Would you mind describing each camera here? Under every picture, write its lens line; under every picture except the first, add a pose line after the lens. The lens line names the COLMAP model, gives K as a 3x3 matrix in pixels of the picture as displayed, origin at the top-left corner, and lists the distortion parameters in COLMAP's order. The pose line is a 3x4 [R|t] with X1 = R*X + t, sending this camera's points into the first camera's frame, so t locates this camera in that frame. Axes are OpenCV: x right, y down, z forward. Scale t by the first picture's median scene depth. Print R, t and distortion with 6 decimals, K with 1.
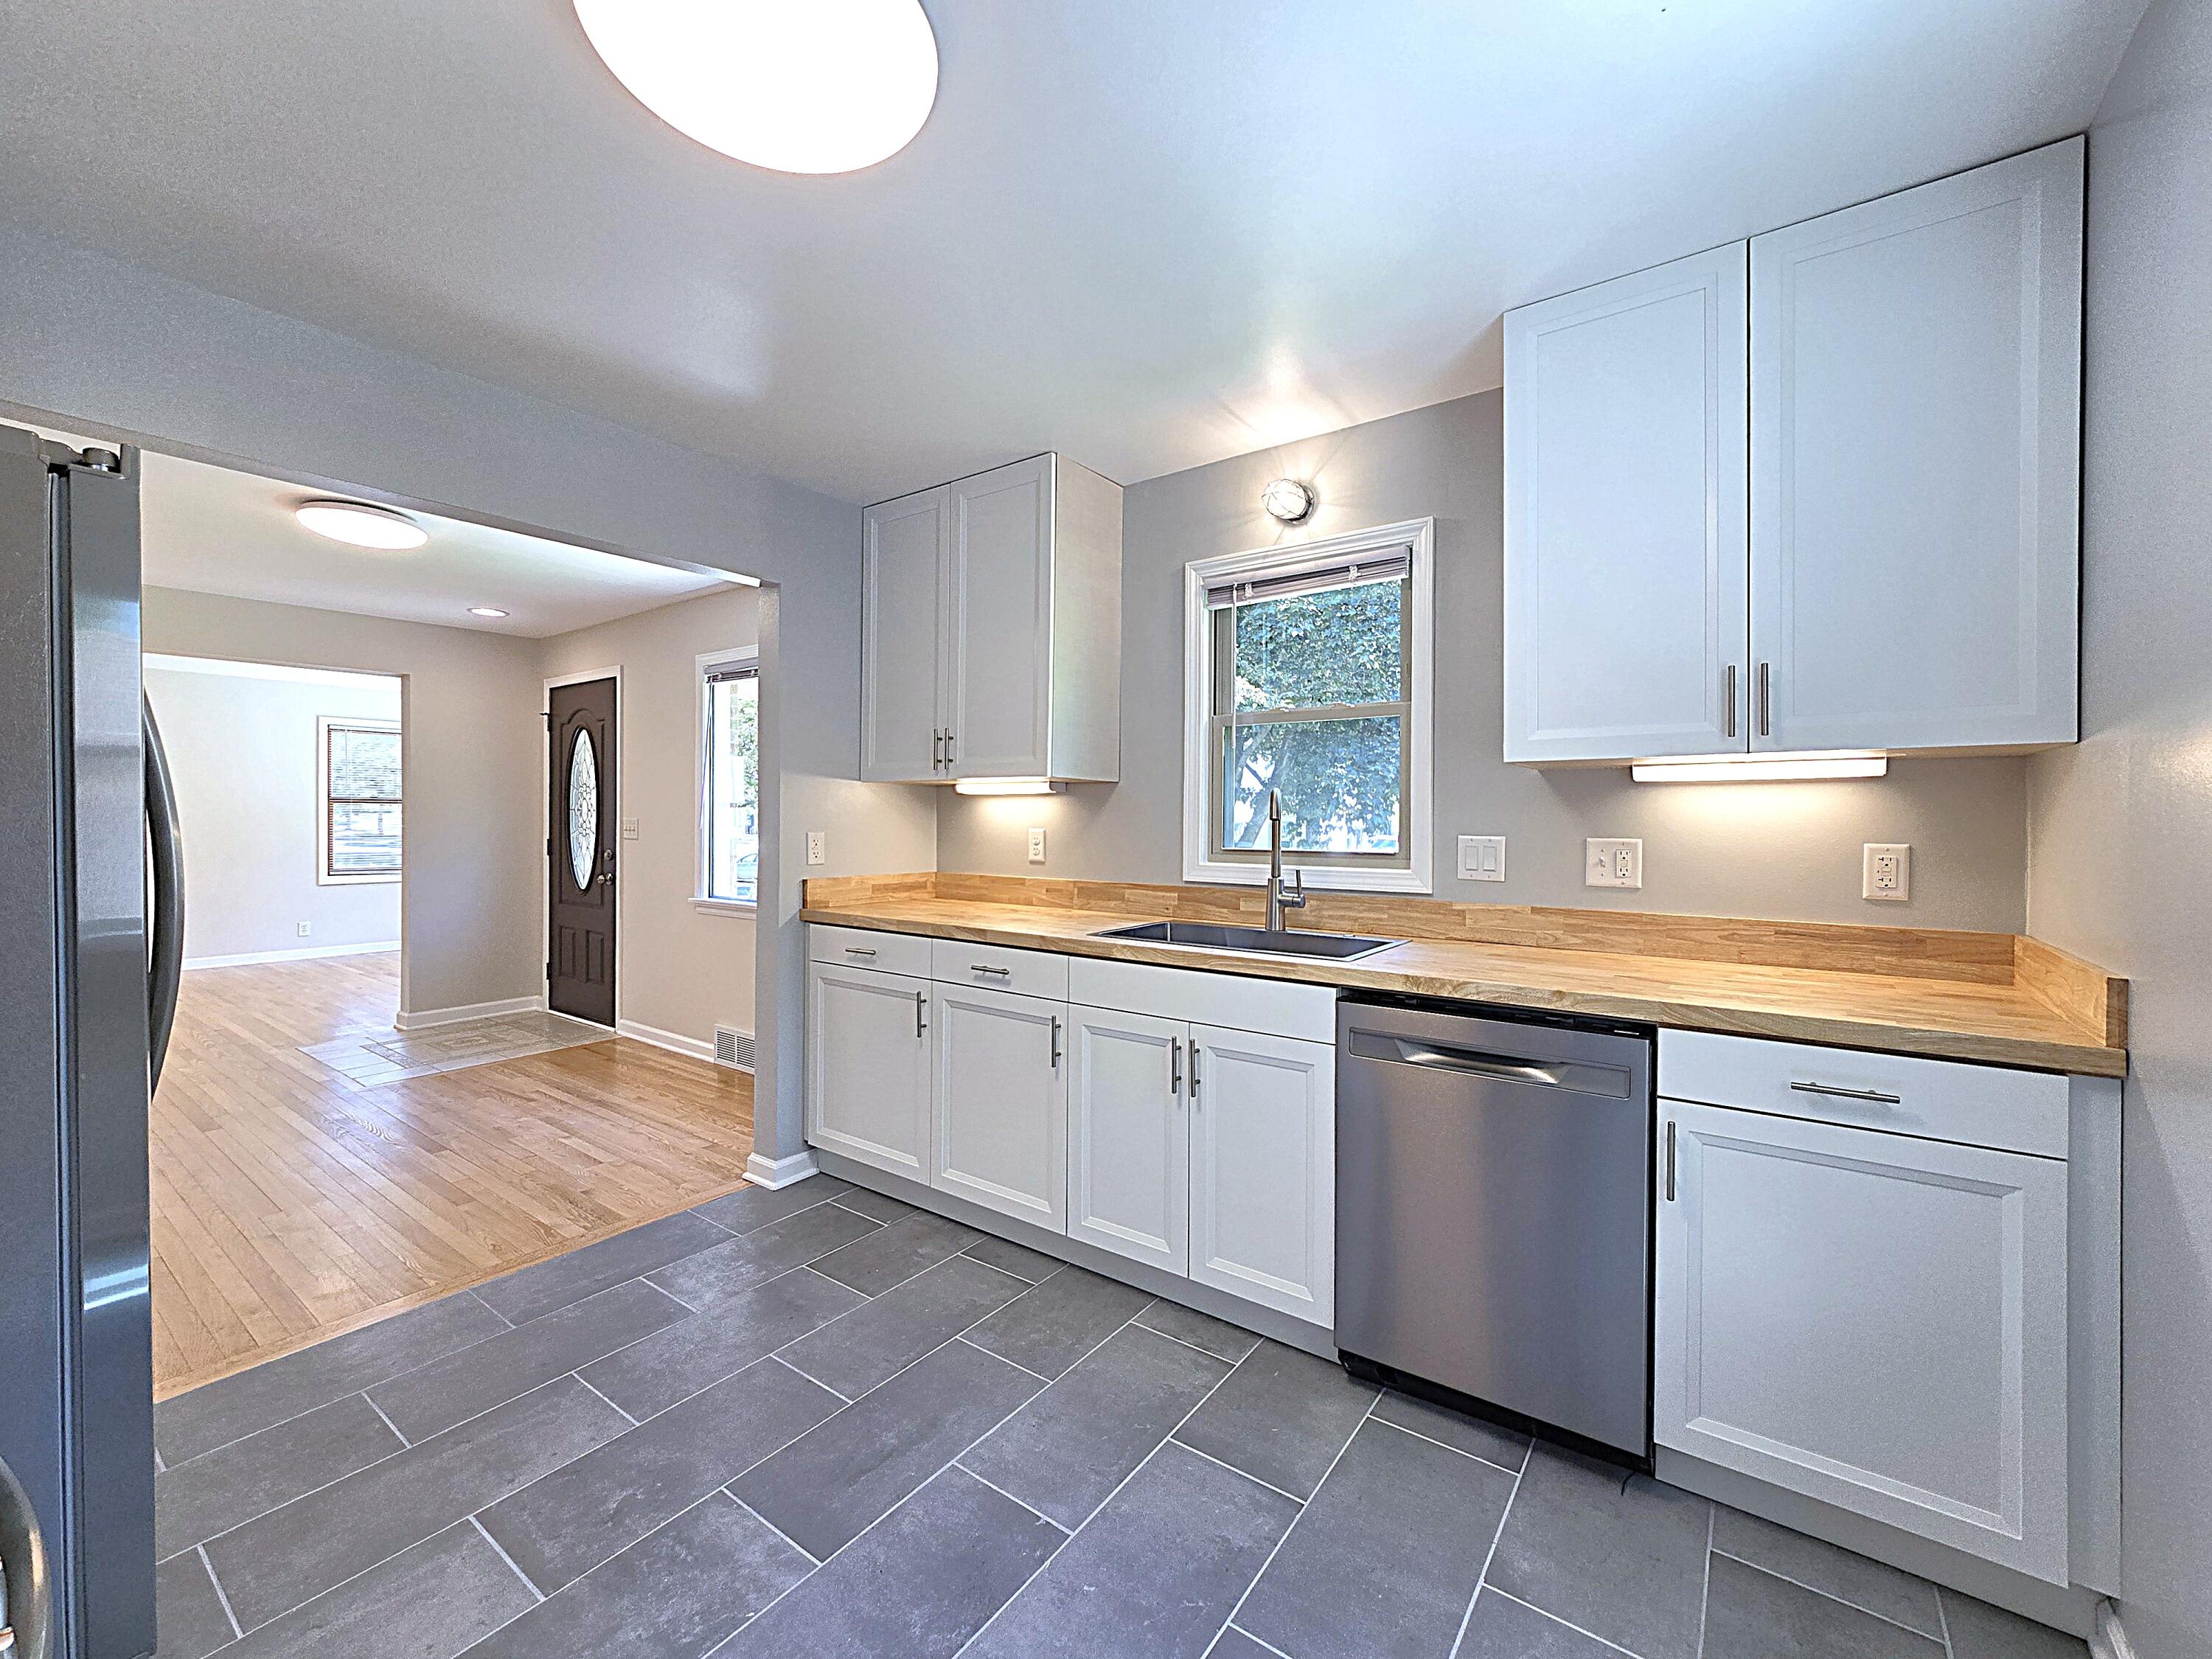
lens RADIAL K [[907.1, 0, 1117.0], [0, 907.1, 824.4], [0, 0, 1]] dist [-0.000635, -0.000470]
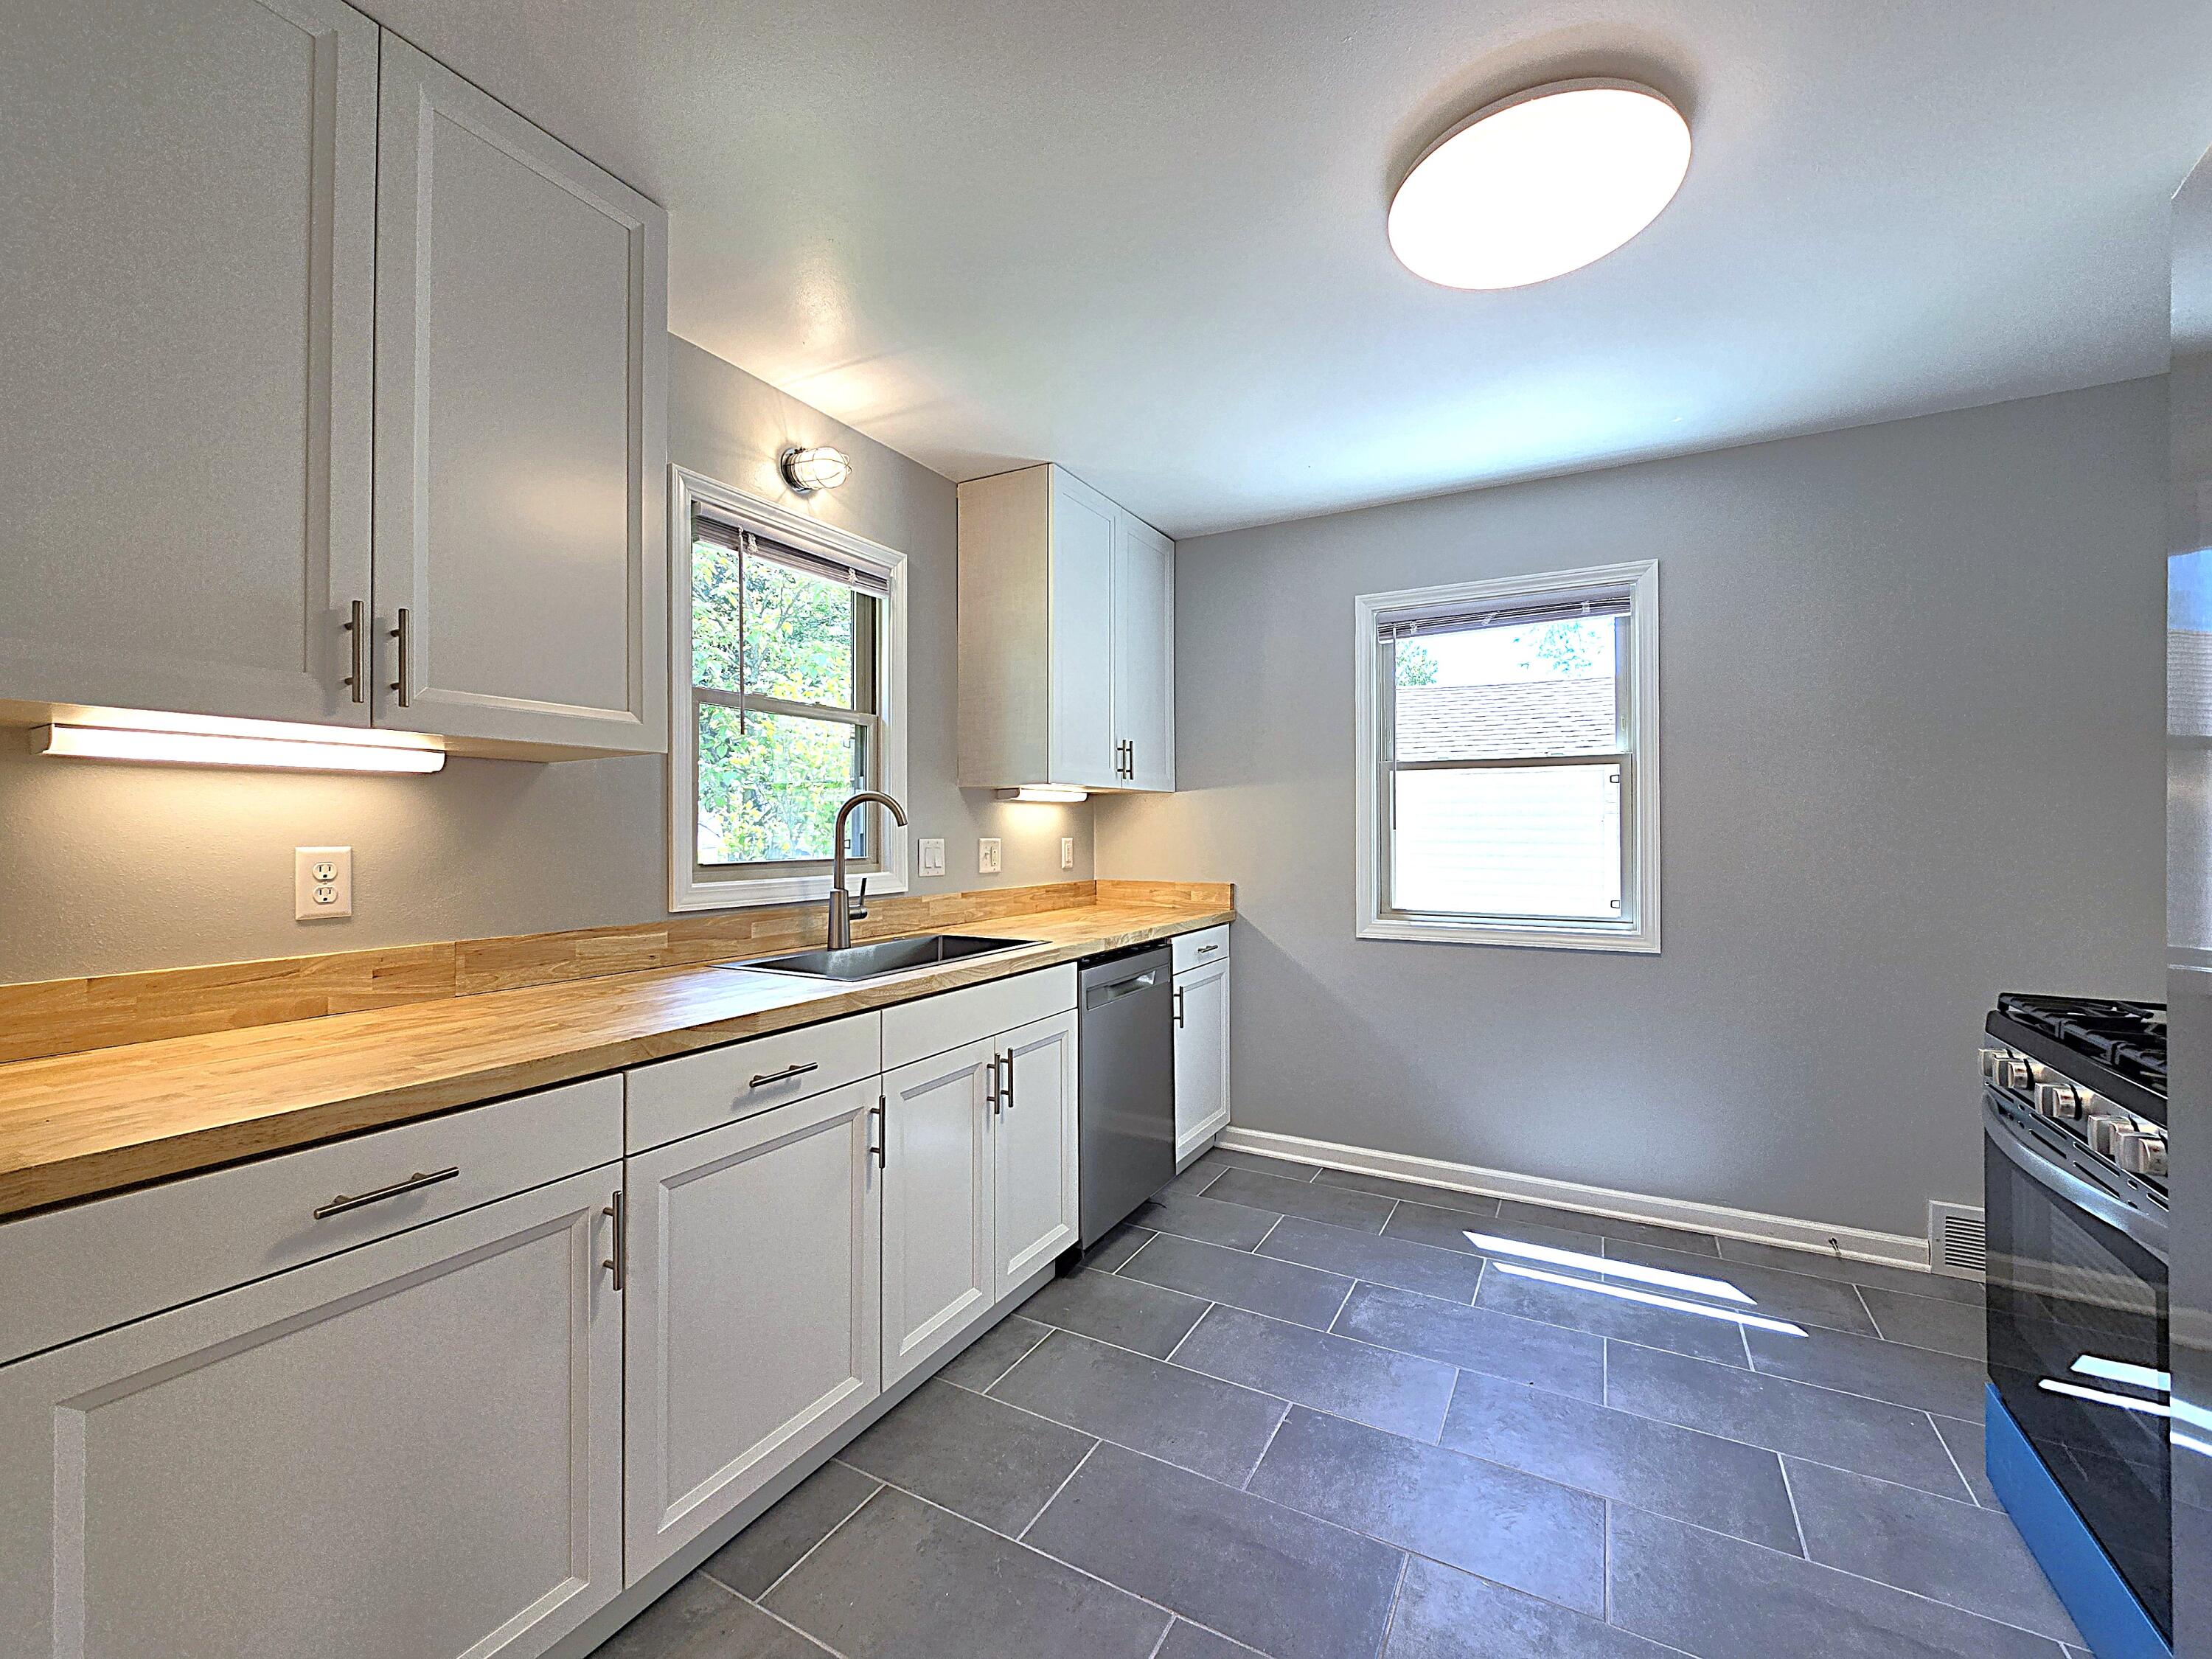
lens RADIAL K [[903.7, 0, 1116.7], [0, 903.7, 824.0], [0, 0, 1]] dist [-0.002074, -0.000478]
pose [[-0.129752, 0.002847, 0.991542, -0.656225], [0.009338, 0.999955, -0.001649, -0.002238], [-0.991502, 0.009045, -0.129773, 0.736349]]
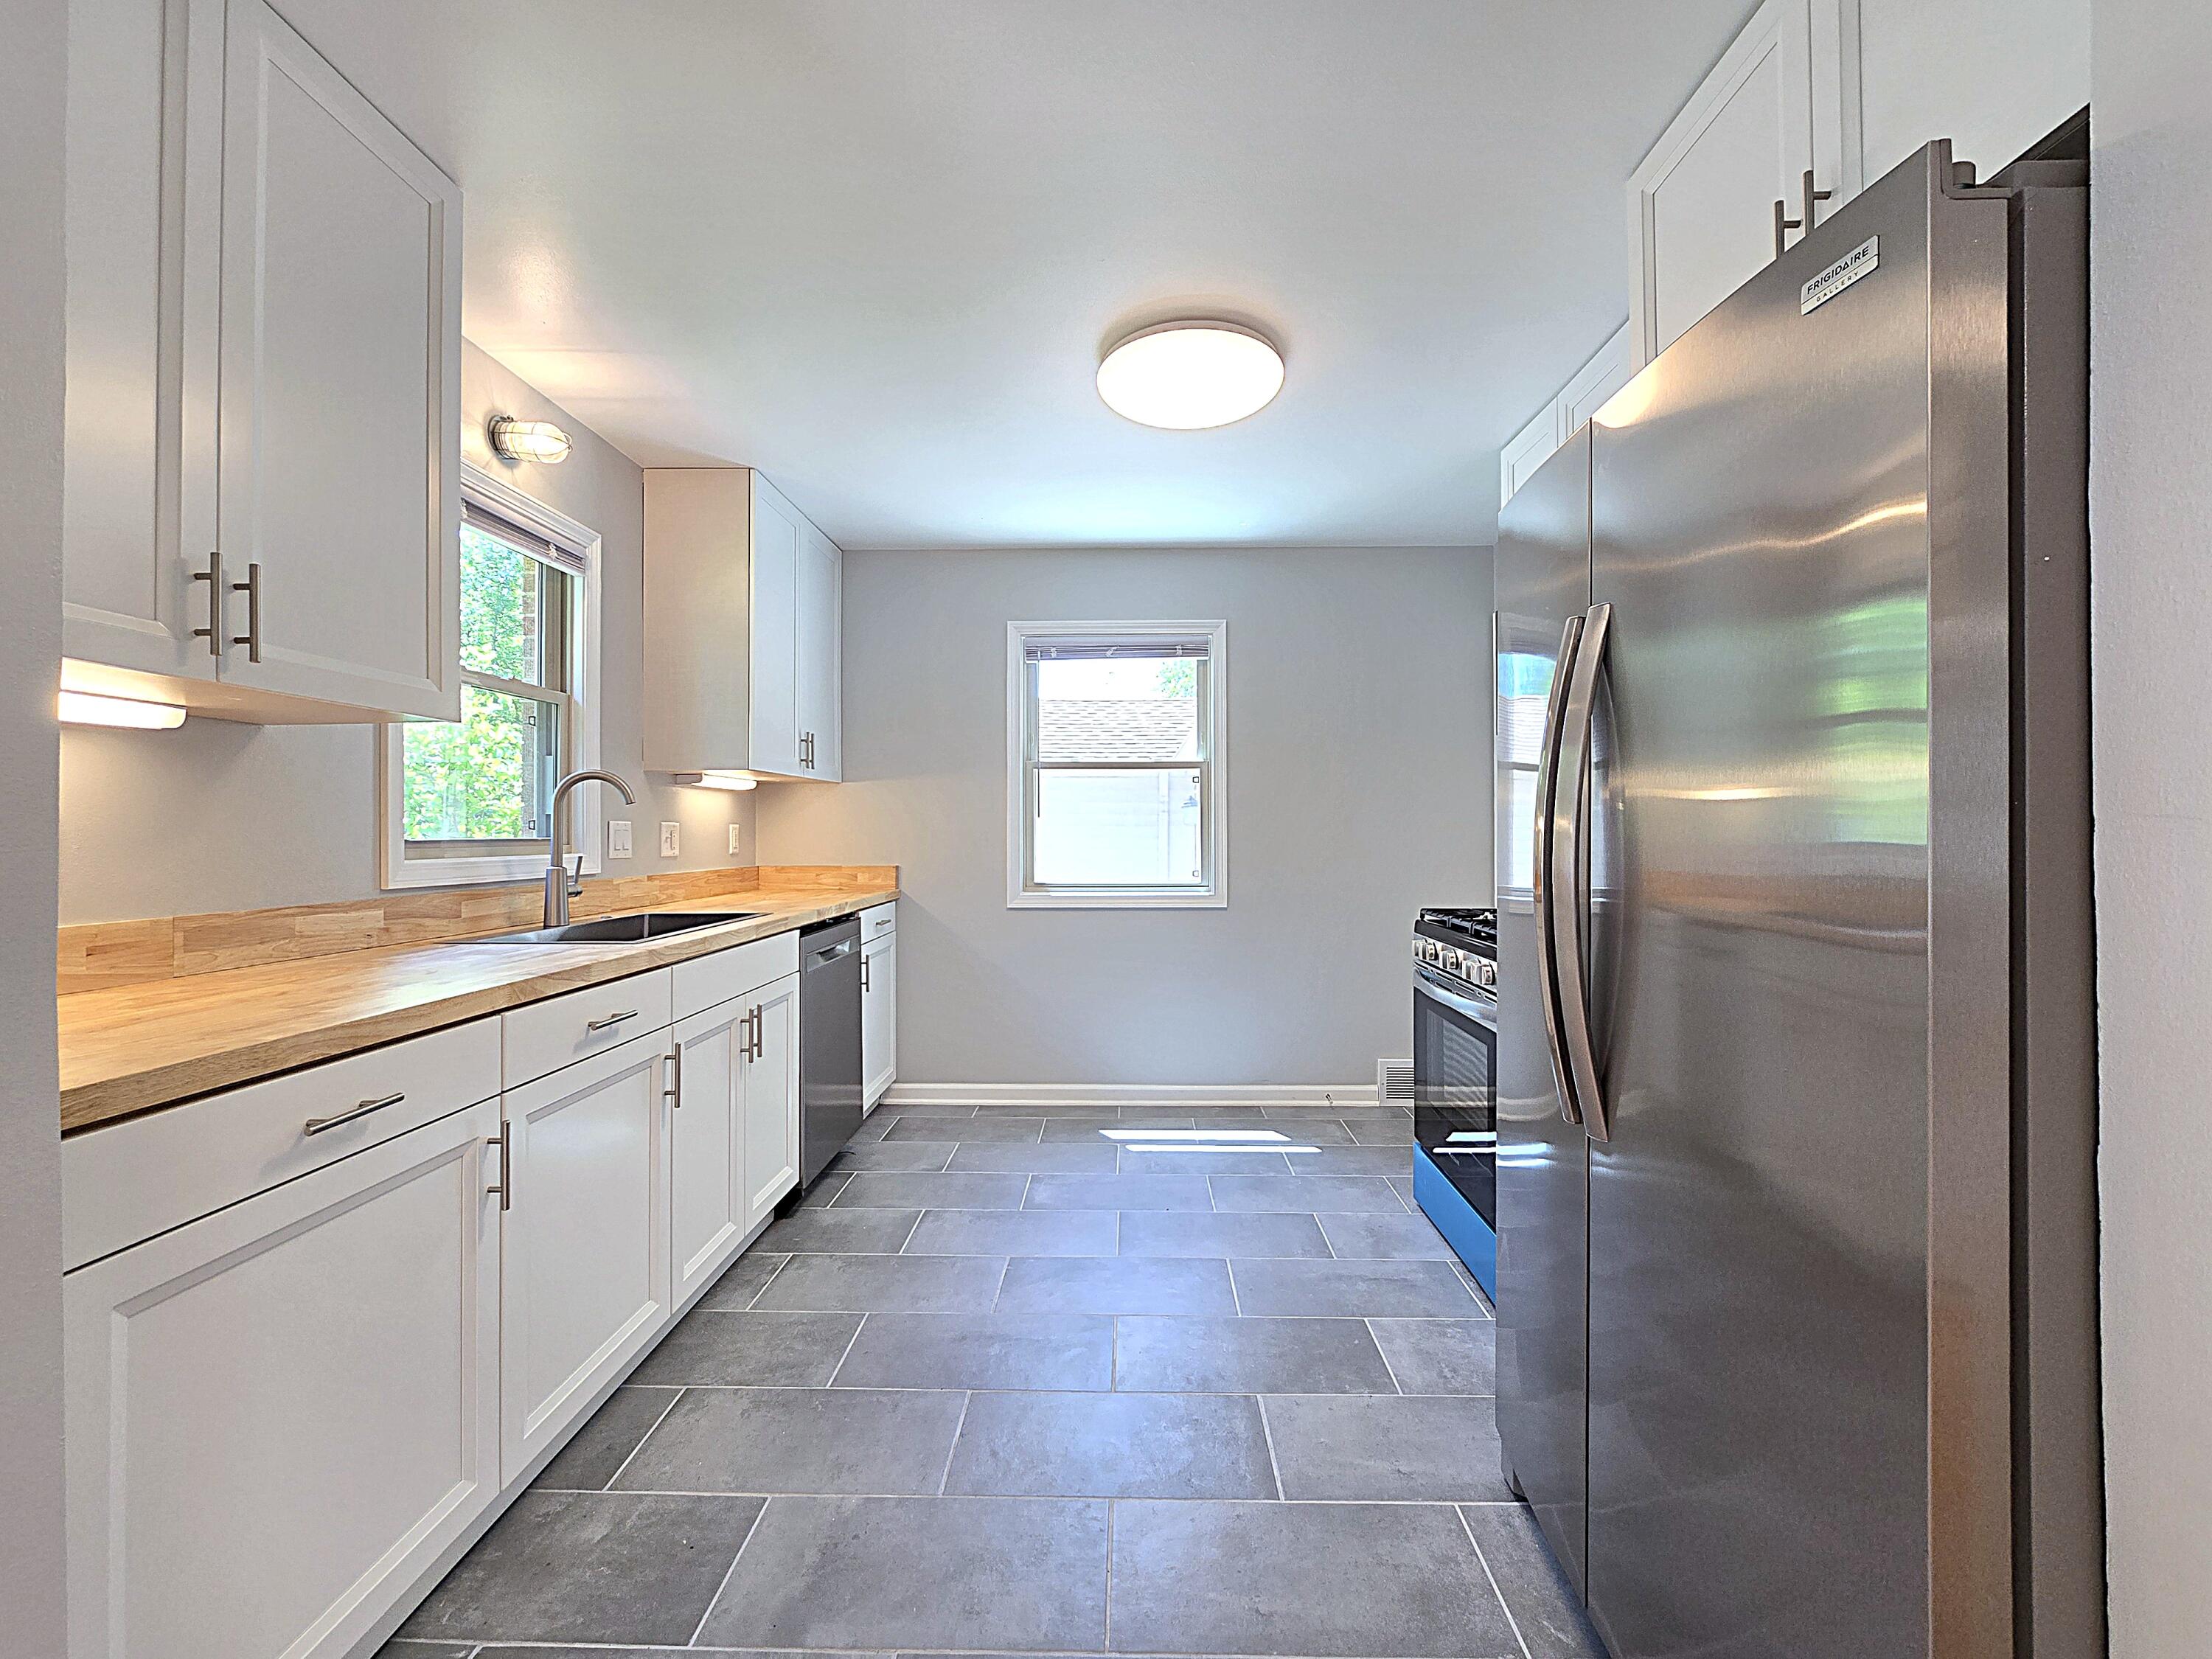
lens RADIAL K [[903.7, 0, 1116.7], [0, 903.7, 824.0], [0, 0, 1]] dist [-0.002074, -0.000478]
pose [[-0.572877, 0.003942, 0.819632, -0.767334], [0.005766, 0.999983, -0.000779, 0.017016], [-0.819621, 0.004279, -0.572890, 0.924614]]
